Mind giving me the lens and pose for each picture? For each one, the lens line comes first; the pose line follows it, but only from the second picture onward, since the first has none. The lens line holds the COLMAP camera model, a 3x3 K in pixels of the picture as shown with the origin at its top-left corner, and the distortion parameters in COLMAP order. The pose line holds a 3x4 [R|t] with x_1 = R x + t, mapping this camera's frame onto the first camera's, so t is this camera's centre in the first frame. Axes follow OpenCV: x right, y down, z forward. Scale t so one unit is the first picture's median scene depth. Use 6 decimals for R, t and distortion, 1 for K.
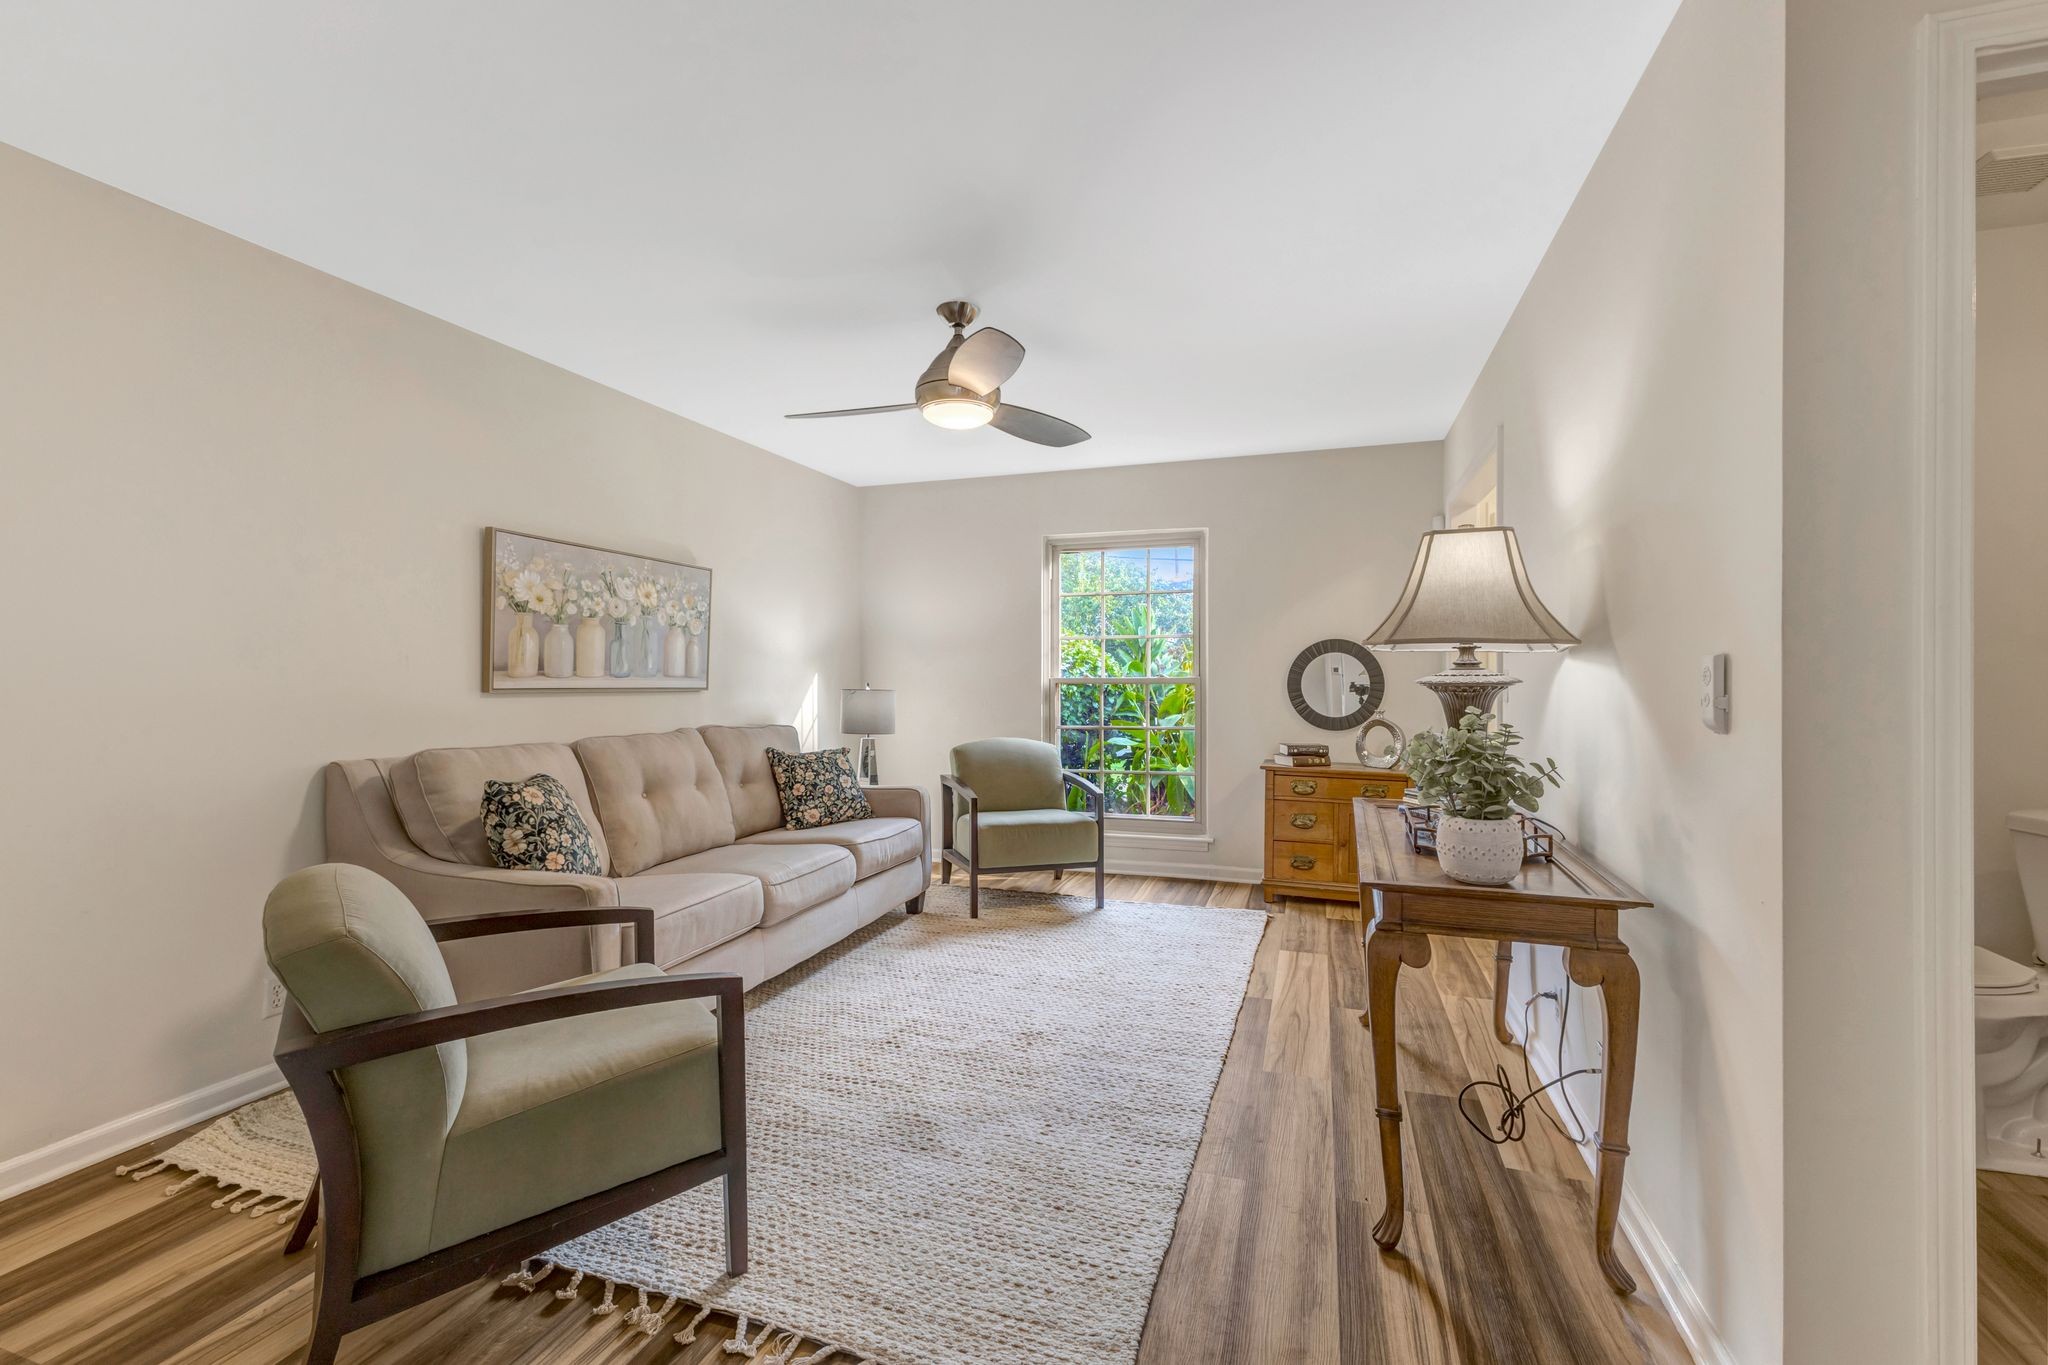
lens RADIAL K [[907.9, 0, 1022.7], [0, 907.9, 671.4], [0, 0, 1]] dist [0.010382, 0.000057]
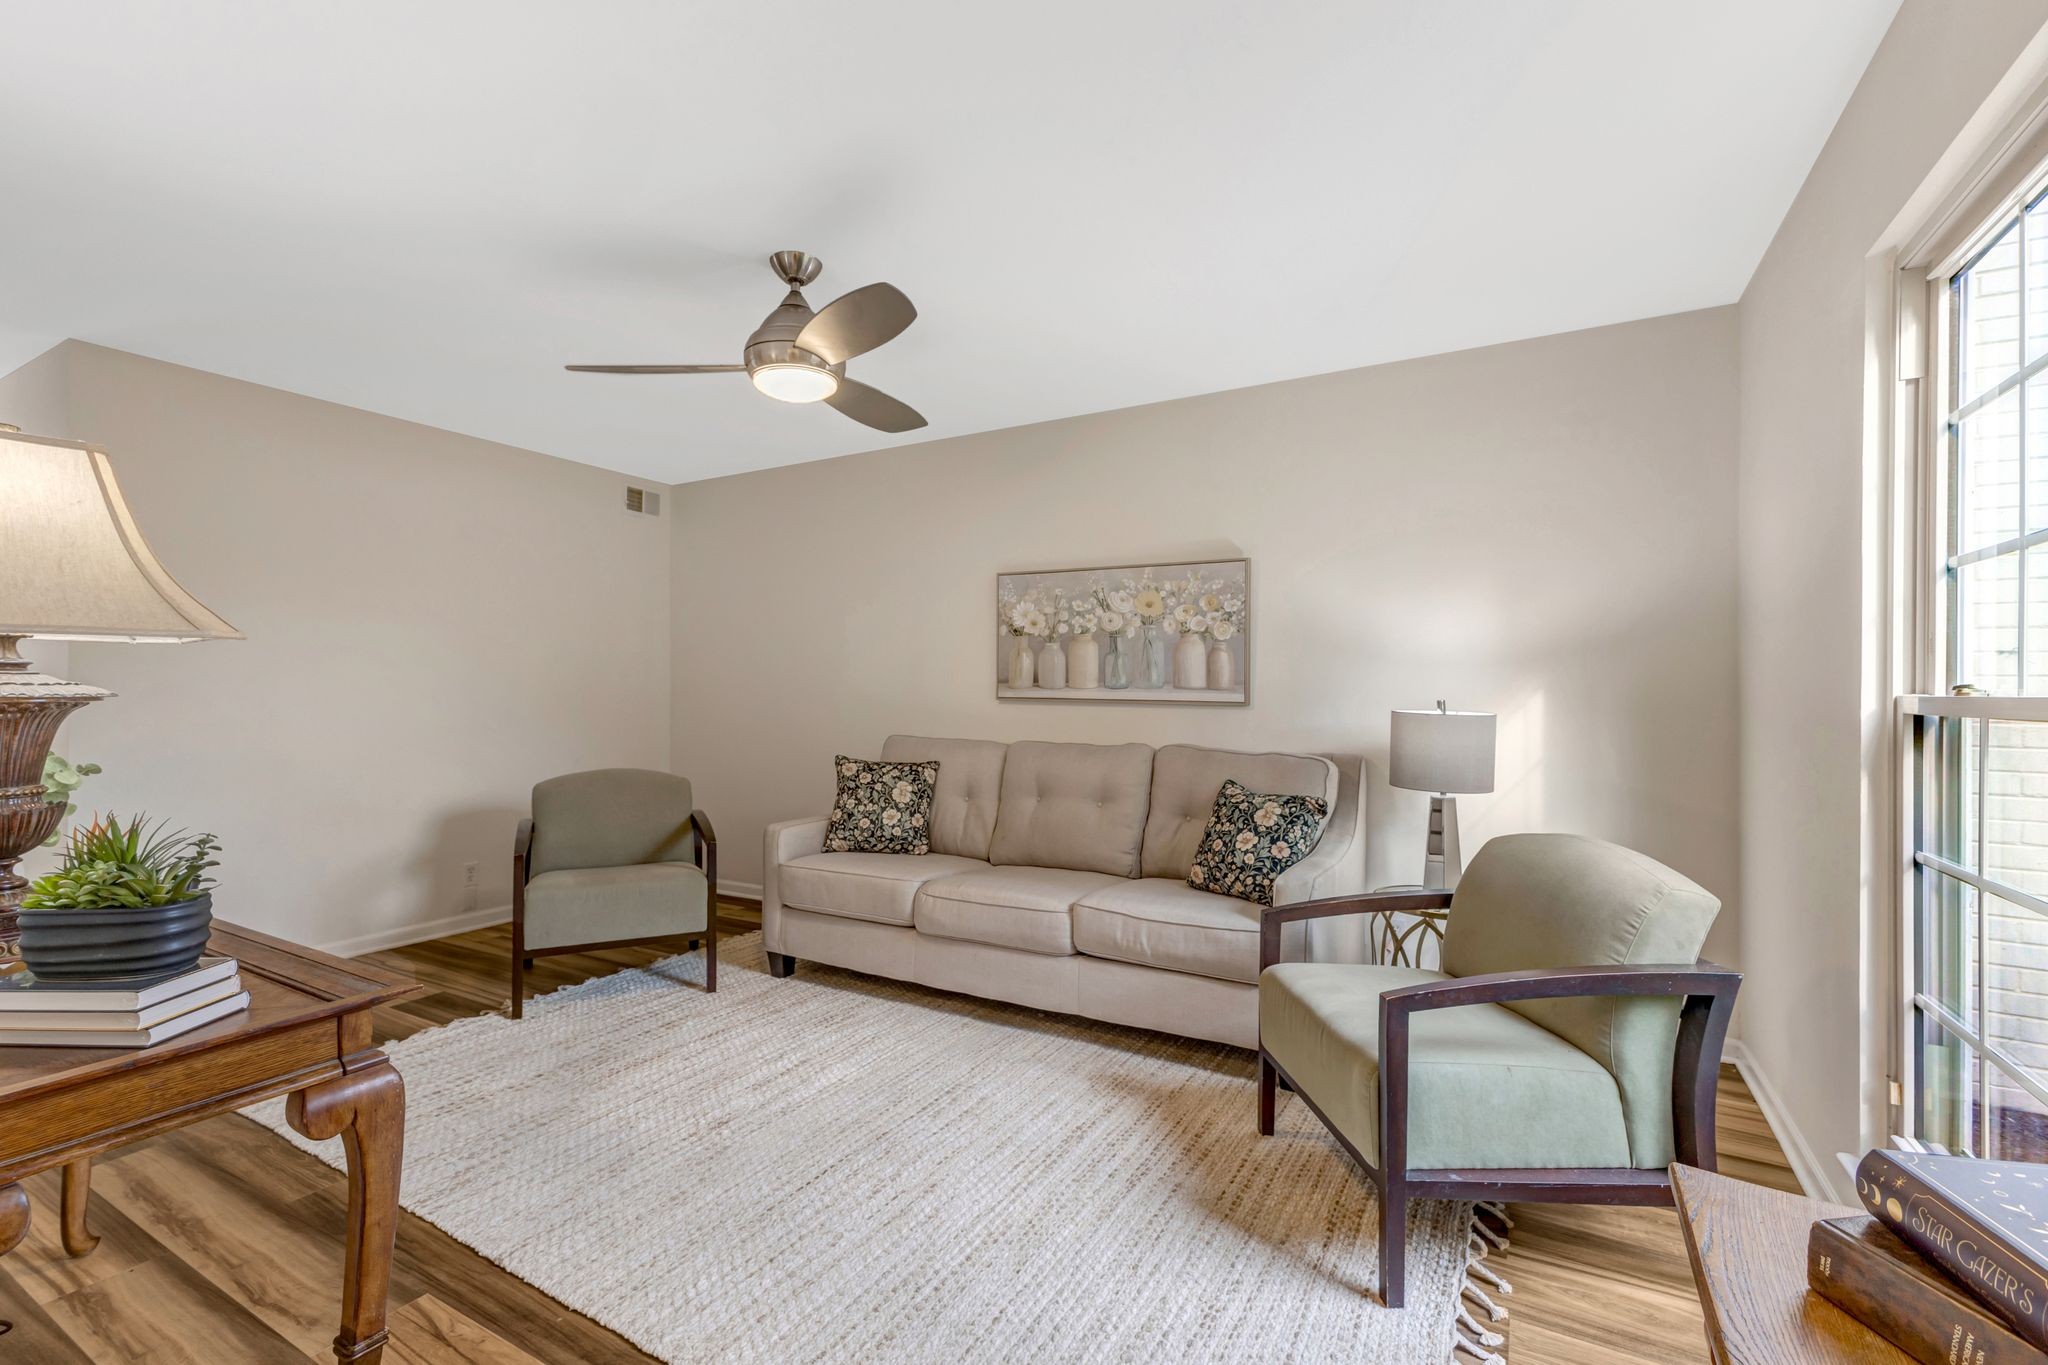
lens RADIAL K [[907.9, 0, 1028.9], [0, 907.9, 698.1], [0, 0, 1]] dist [0.010382, 0.000057]
pose [[-0.213237, 0.009685, -0.976952, 0.599120], [0.001314, 0.999953, 0.009626, 0.007313], [0.977000, 0.000769, -0.213240, 1.156467]]
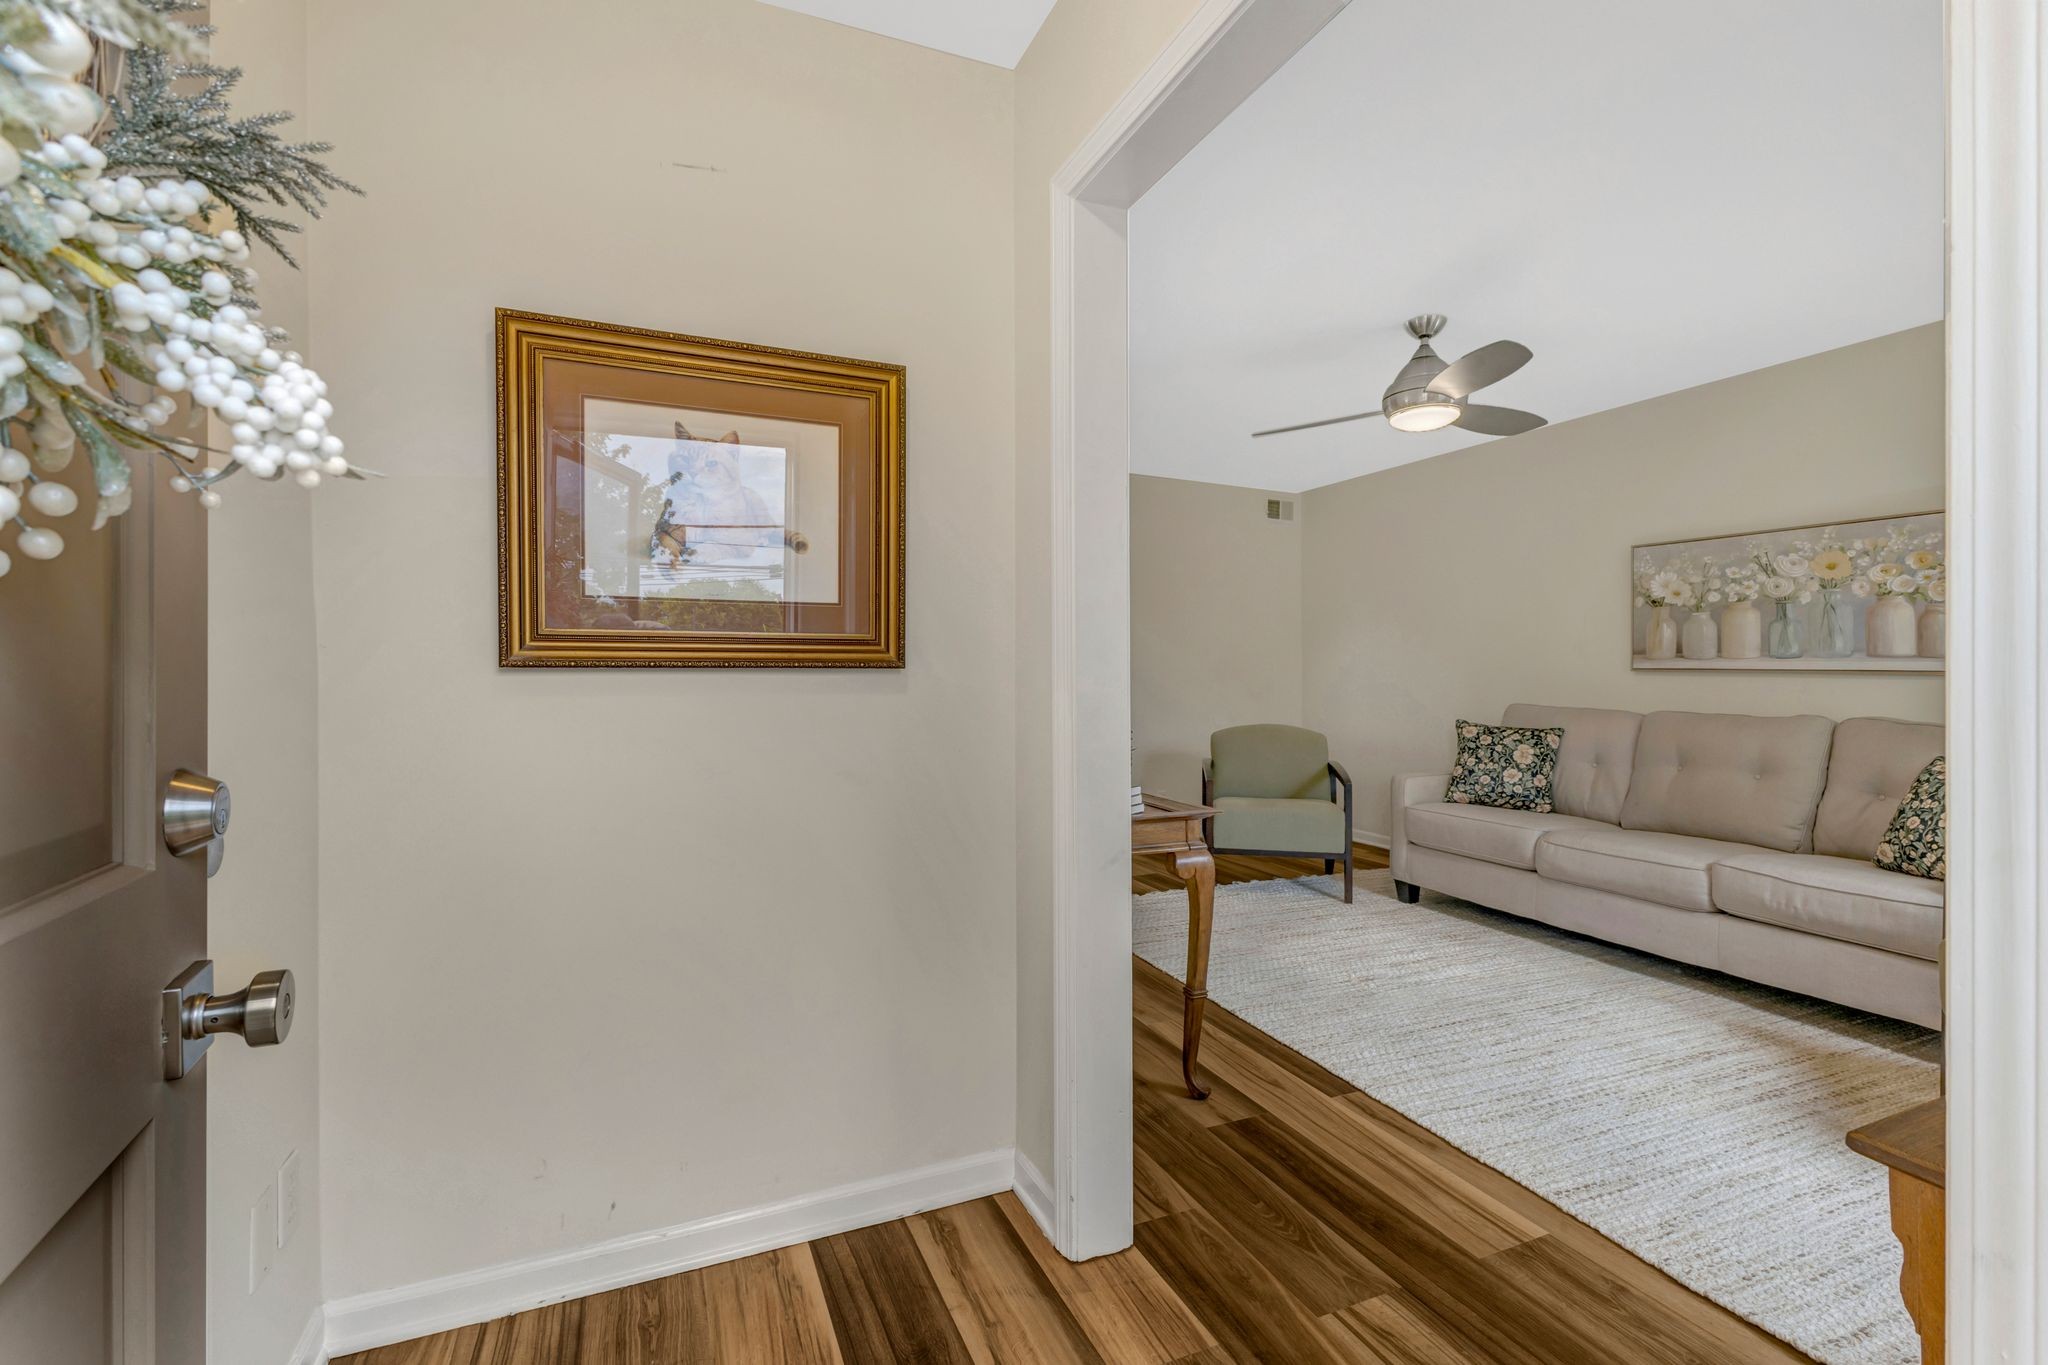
lens RADIAL K [[907.9, 0, 998.6], [0, 907.9, 666.6], [0, 0, 1]] dist [0.010382, 0.000057]
pose [[-0.771713, -0.003018, -0.635964, 0.846200], [0.001586, 0.999976, -0.006670, 0.021196], [0.635969, -0.006156, -0.771690, 1.255465]]
